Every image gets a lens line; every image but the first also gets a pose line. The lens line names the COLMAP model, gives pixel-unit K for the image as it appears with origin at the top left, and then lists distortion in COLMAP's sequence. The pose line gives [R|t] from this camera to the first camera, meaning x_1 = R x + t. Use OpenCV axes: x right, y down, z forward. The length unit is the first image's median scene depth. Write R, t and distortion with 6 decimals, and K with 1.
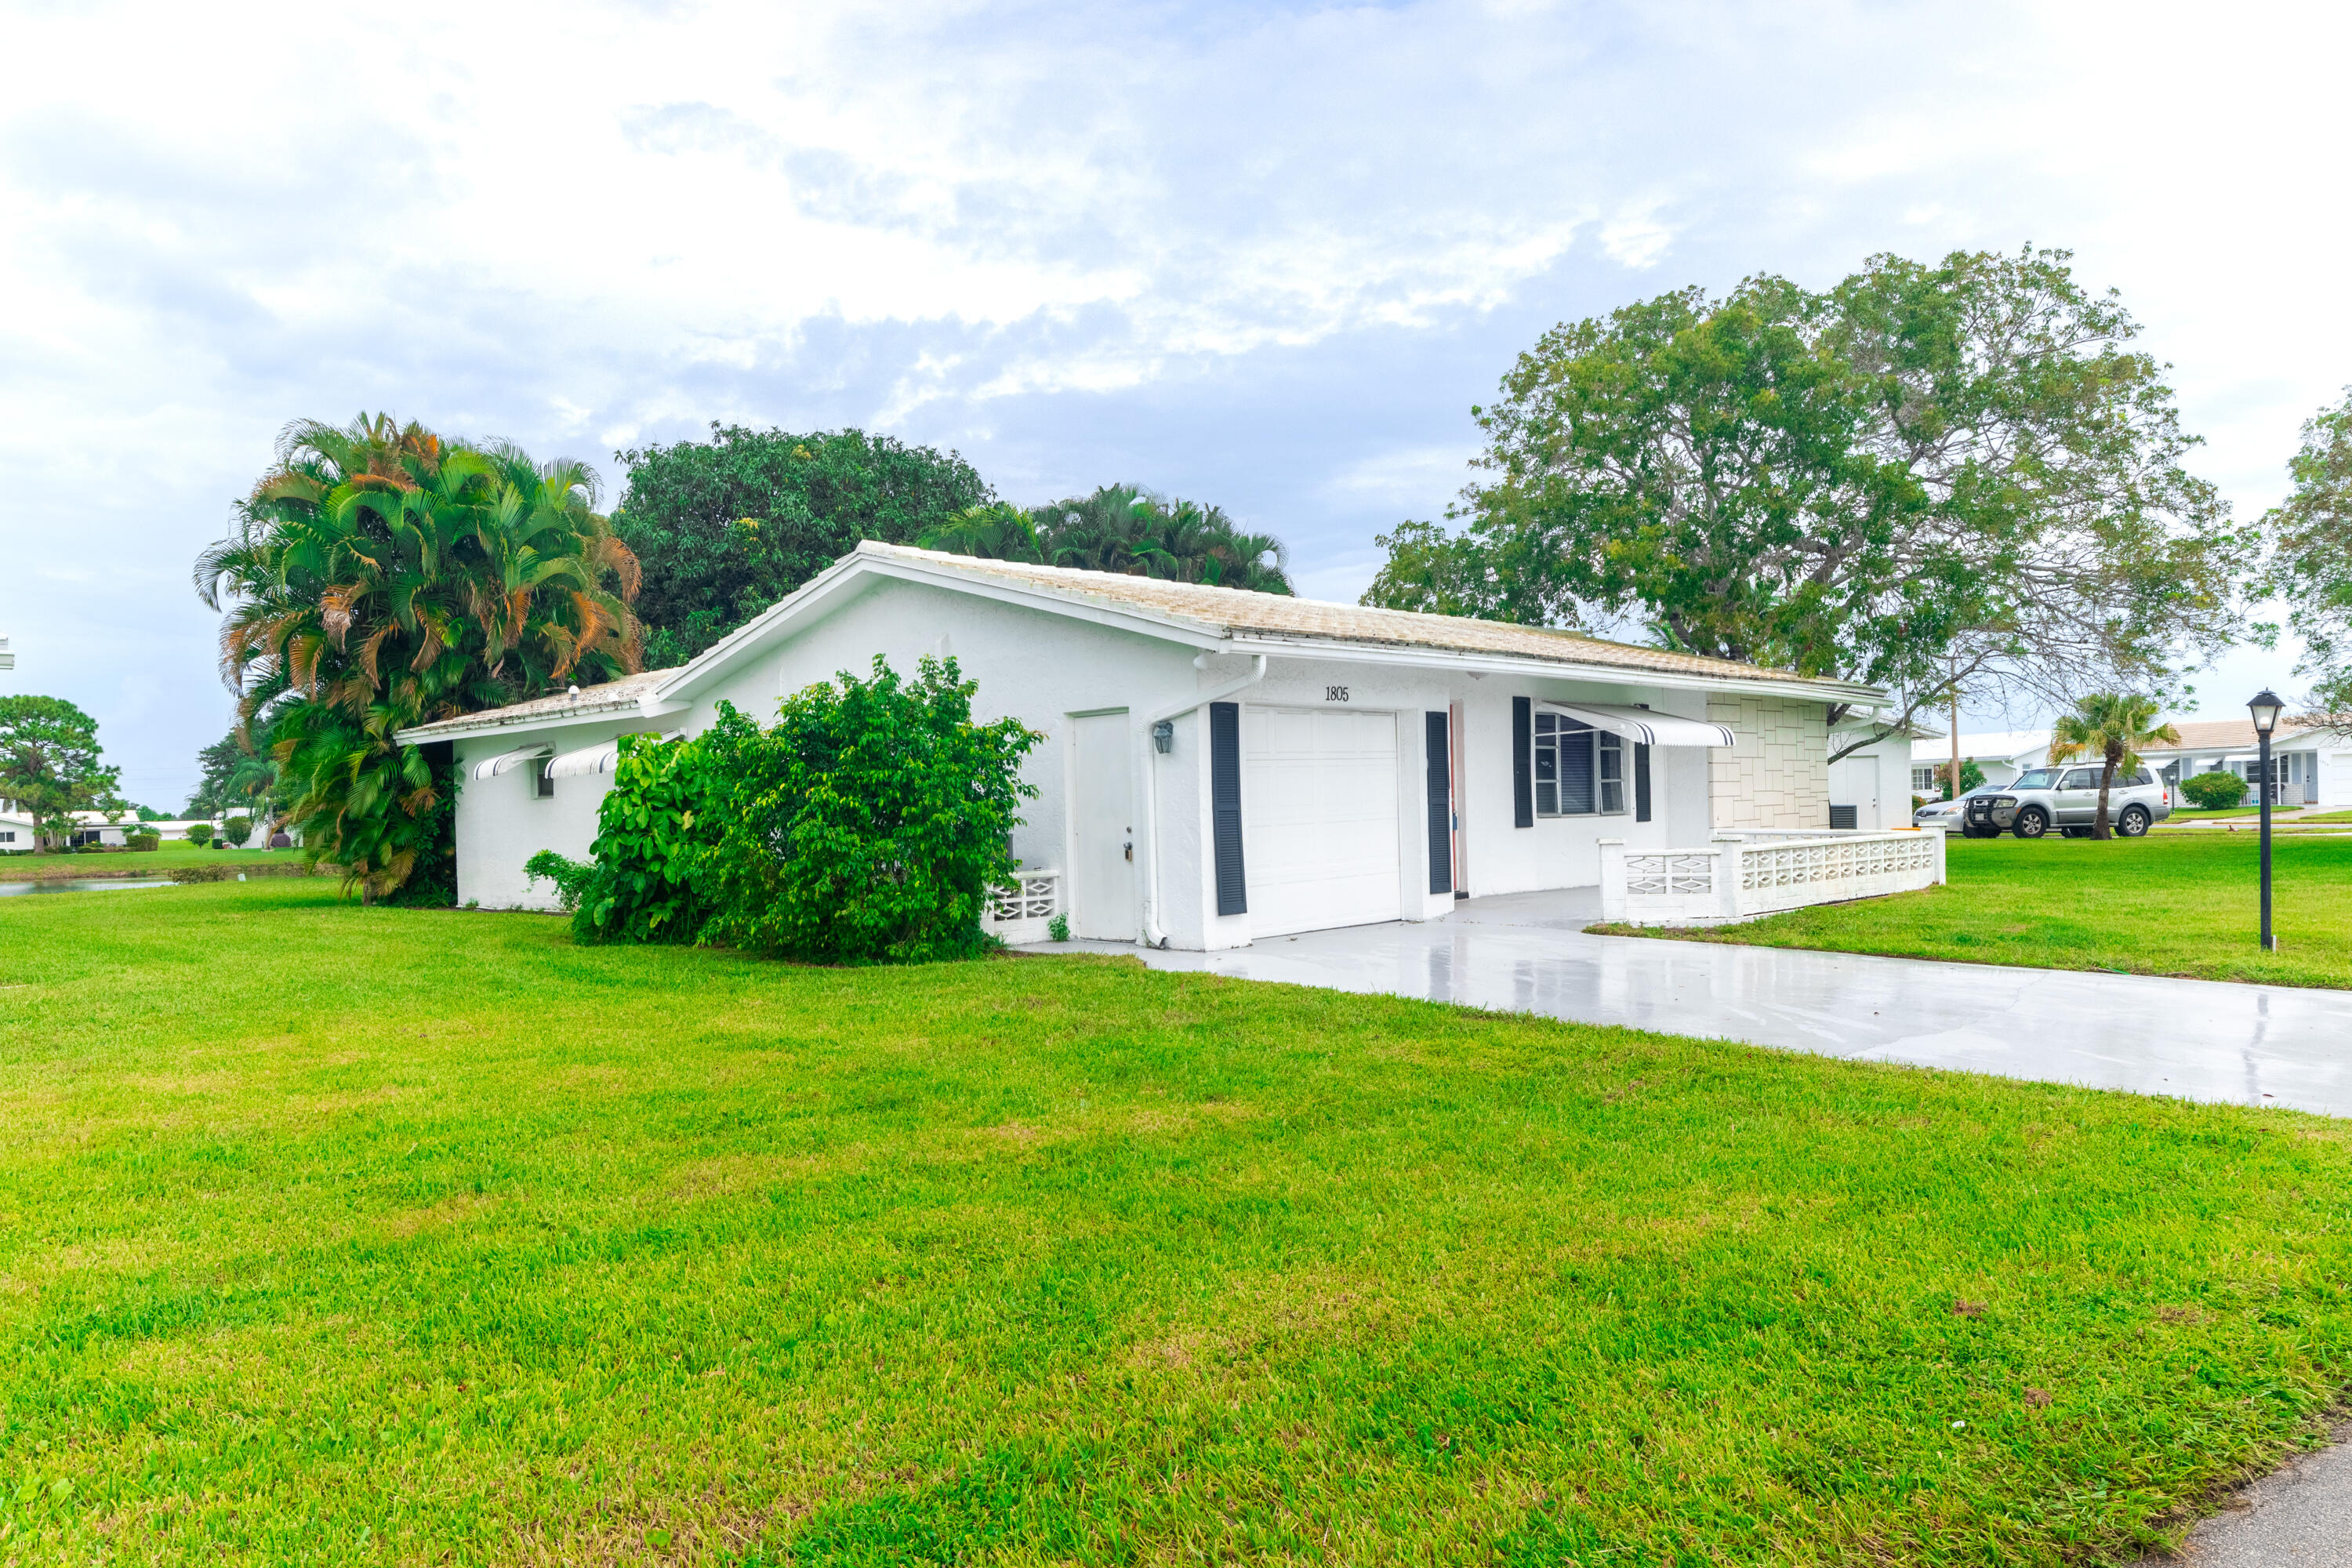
lens RADIAL K [[1532.3, 0, 1188.6], [0, 1532.3, 816.0], [0, 0, 1]] dist [0.126475, -0.183988]
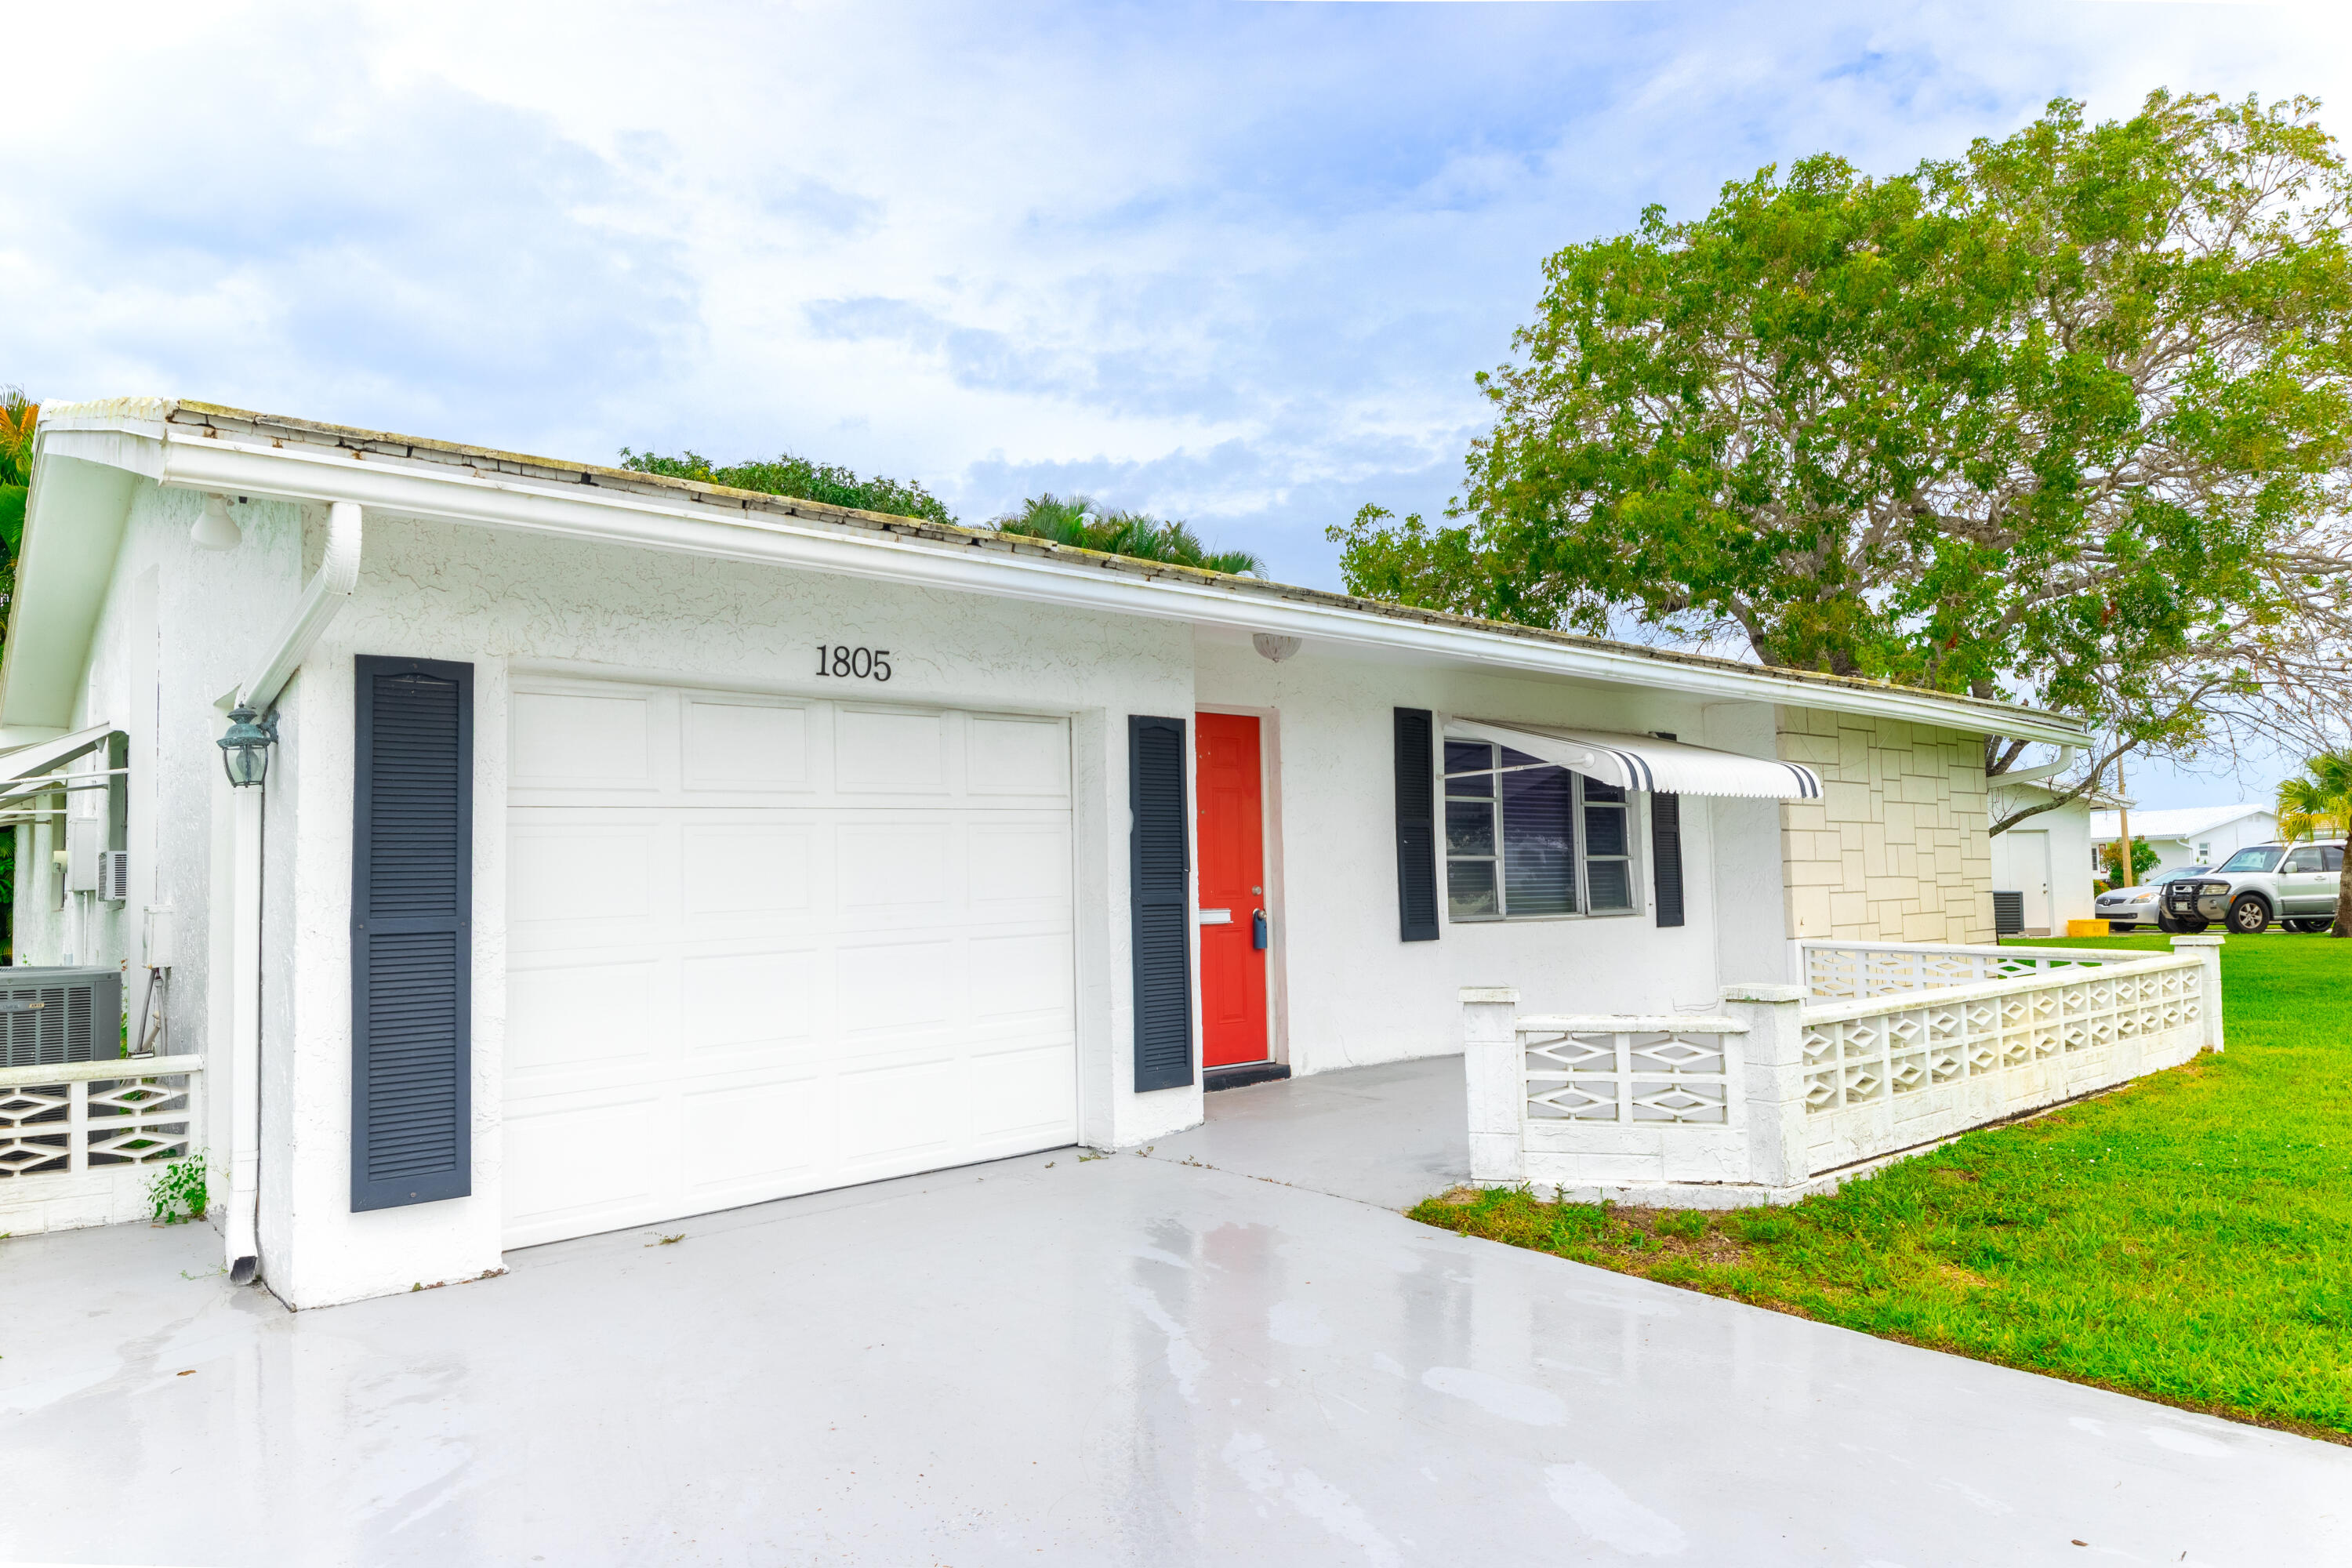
lens RADIAL K [[1476.4, 0, 1127.6], [0, 1476.4, 784.4], [0, 0, 1]] dist [0.080371, -0.090101]
pose [[0.992135, -0.002887, -0.125135, 0.140204], [-0.006085, 0.997439, -0.071259, -0.008051], [0.125021, 0.071461, 0.989577, 0.353097]]
